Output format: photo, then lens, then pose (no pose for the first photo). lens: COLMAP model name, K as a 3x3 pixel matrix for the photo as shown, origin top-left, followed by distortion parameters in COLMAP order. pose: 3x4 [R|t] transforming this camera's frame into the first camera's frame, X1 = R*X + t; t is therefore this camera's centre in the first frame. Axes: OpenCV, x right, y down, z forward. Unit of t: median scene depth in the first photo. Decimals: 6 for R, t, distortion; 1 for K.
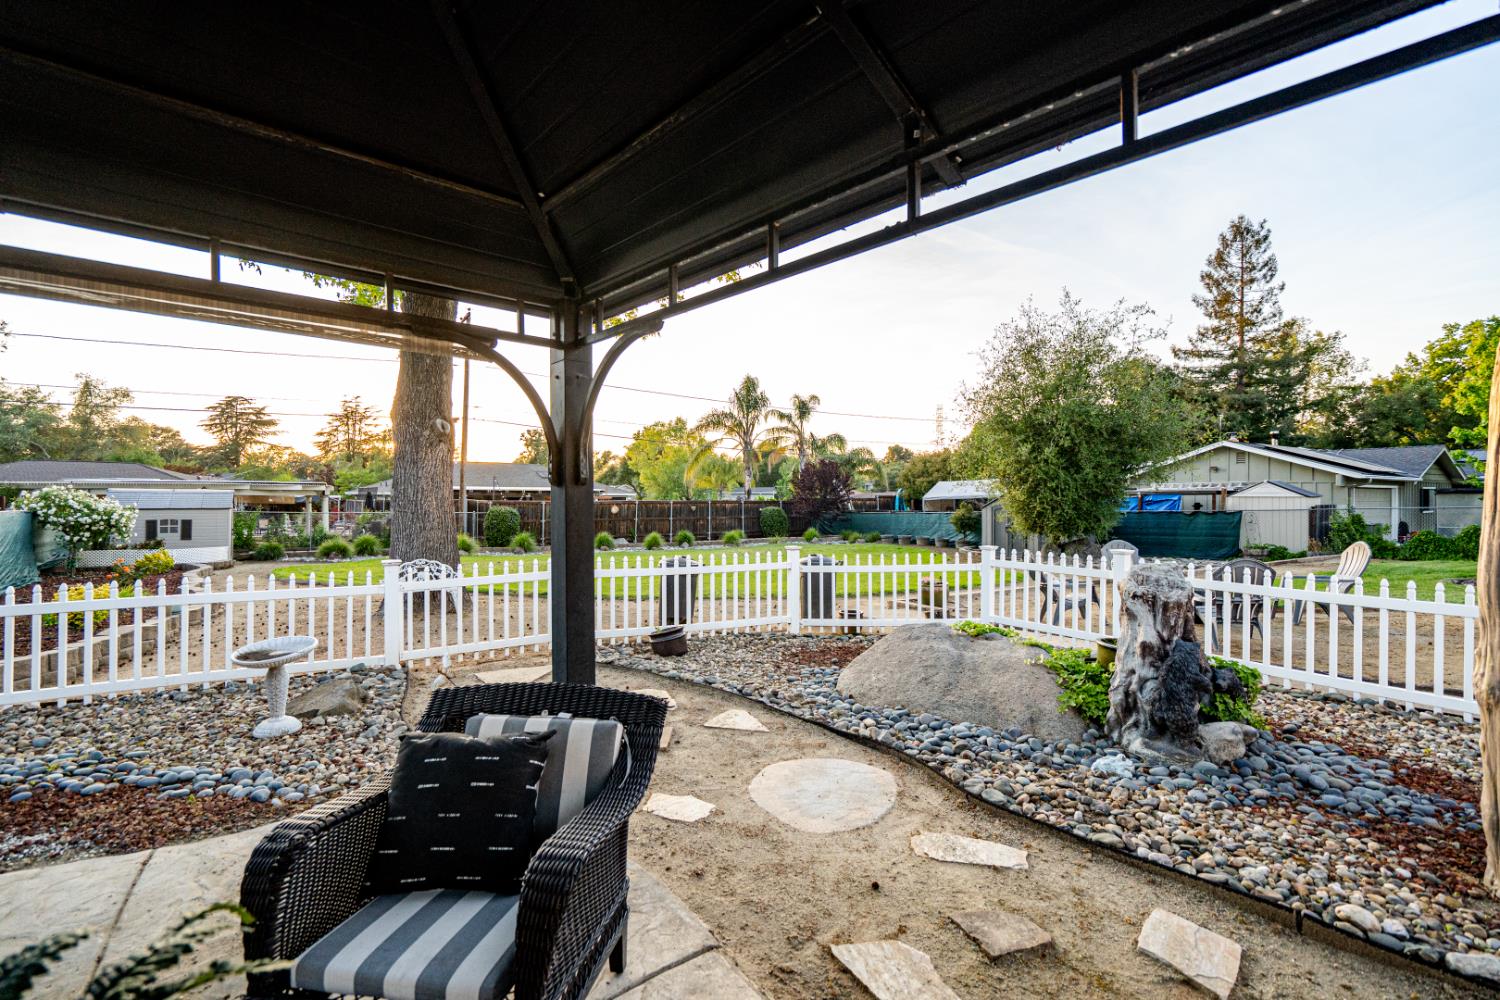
lens RADIAL K [[679.1, 0, 742.9], [0, 679.1, 496.4], [0, 0, 1]] dist [-0.000878, 0.001597]
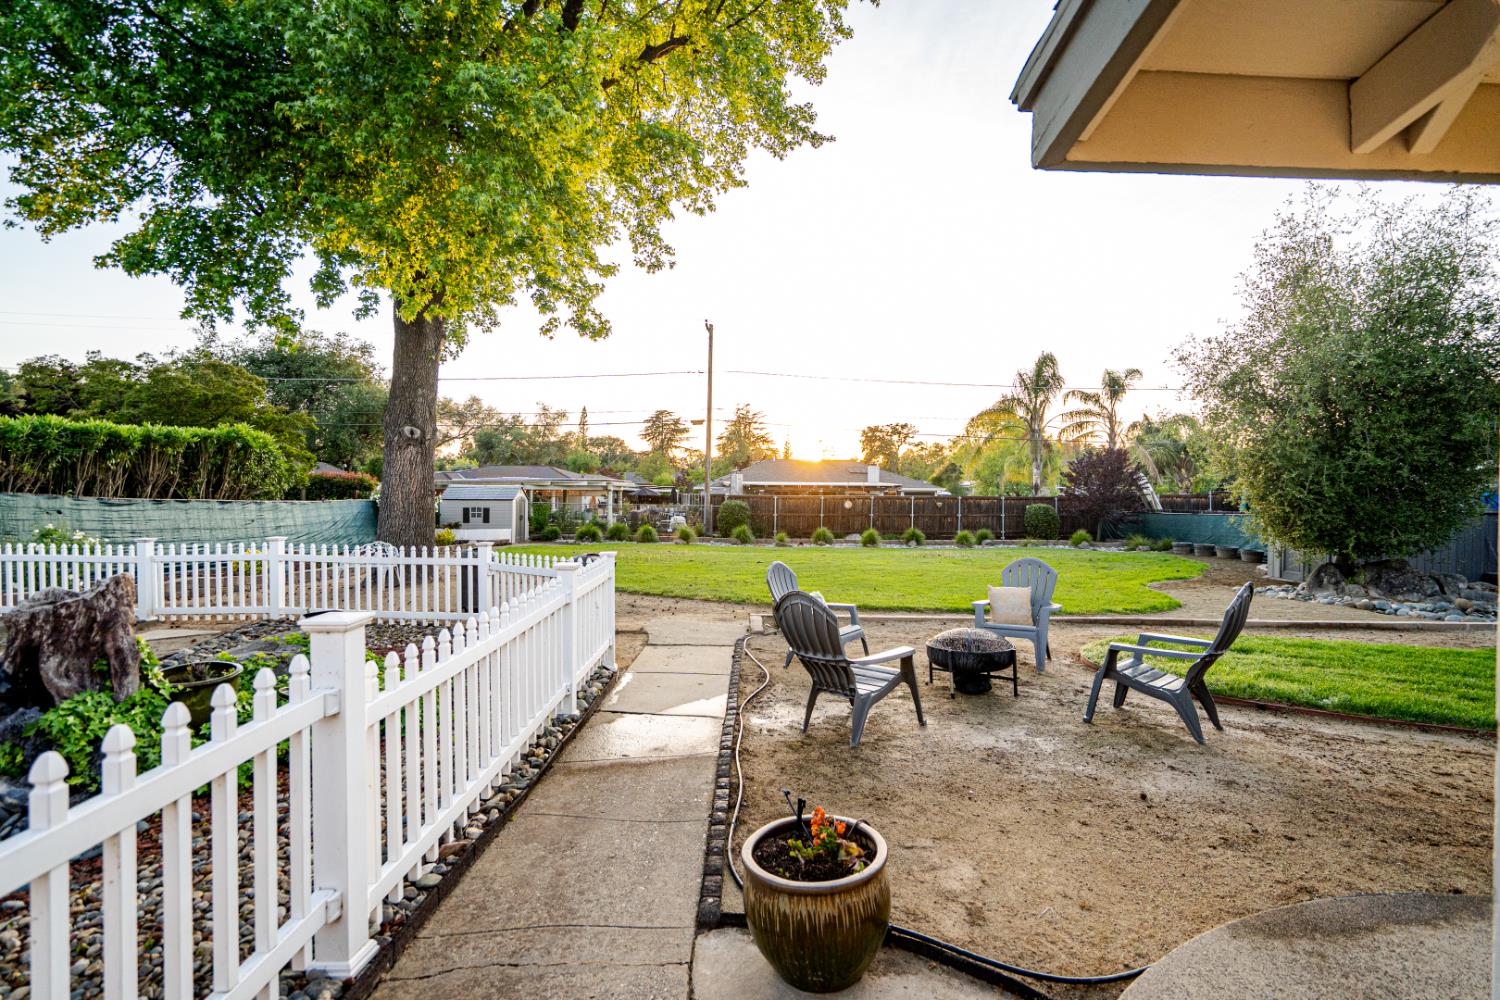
lens RADIAL K [[679.1, 0, 752.8], [0, 679.1, 501.0], [0, 0, 1]] dist [-0.000878, 0.001597]
pose [[0.852880, 0.009873, -0.522013, 0.254527], [-0.002511, 0.999887, 0.014808, -0.000279], [0.522100, -0.011318, 0.852809, 0.103612]]
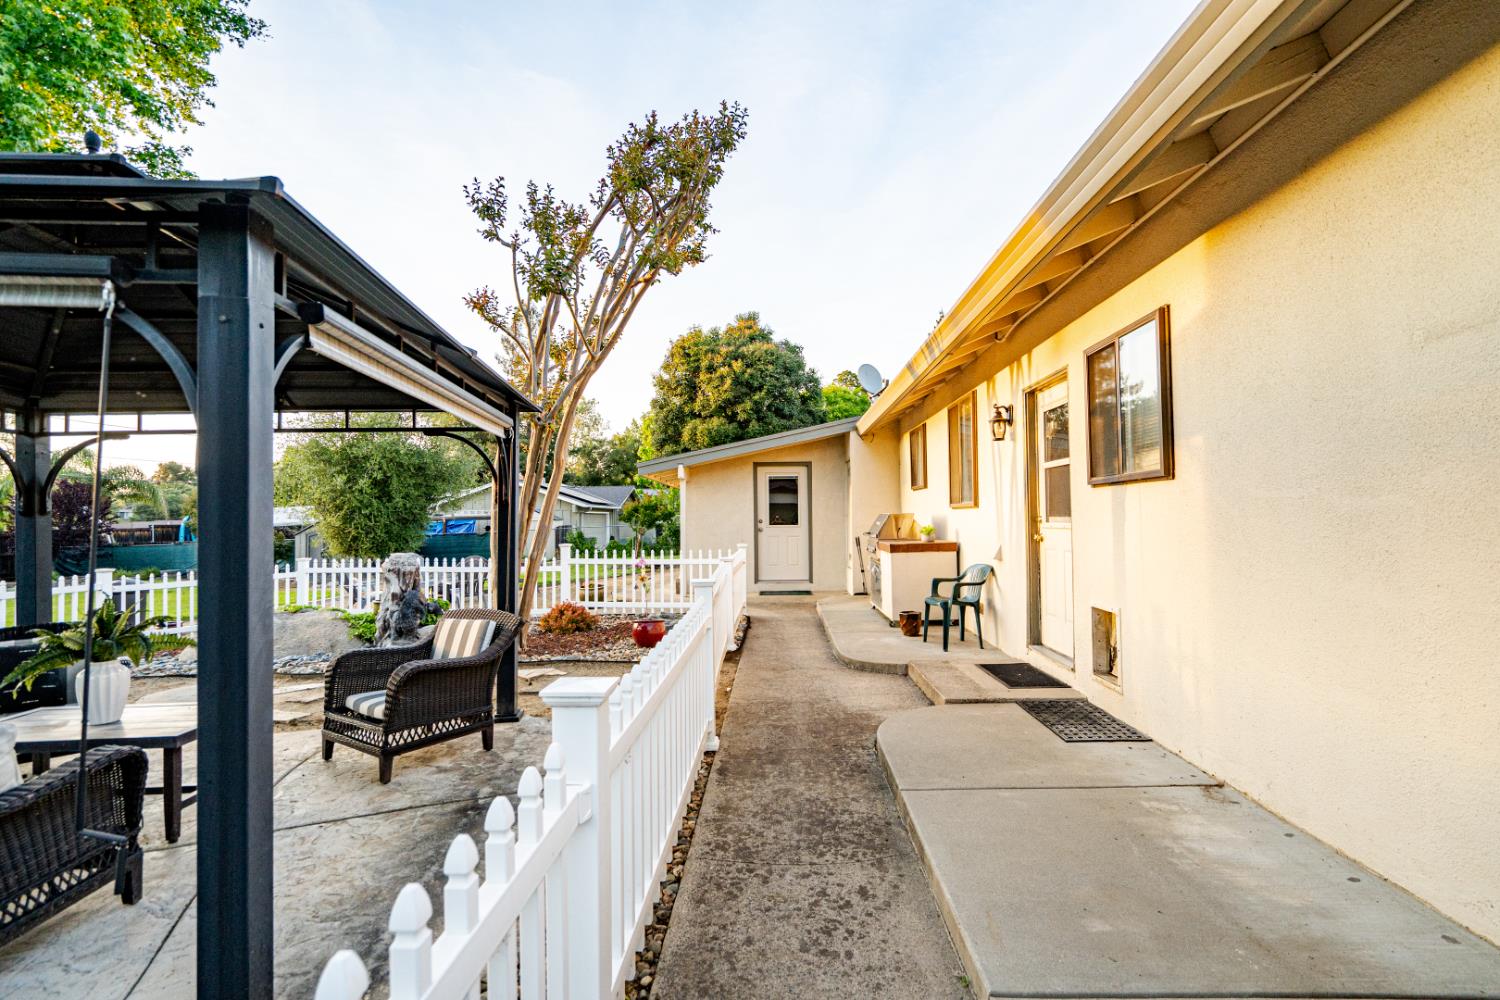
lens RADIAL K [[679.1, 0, 748.0], [0, 679.1, 495.3], [0, 0, 1]] dist [-0.000878, 0.001597]
pose [[0.599483, 0.018081, 0.800183, -0.050766], [0.014604, 0.999331, -0.033521, 0.001760], [-0.800254, 0.031781, 0.598818, -0.137737]]
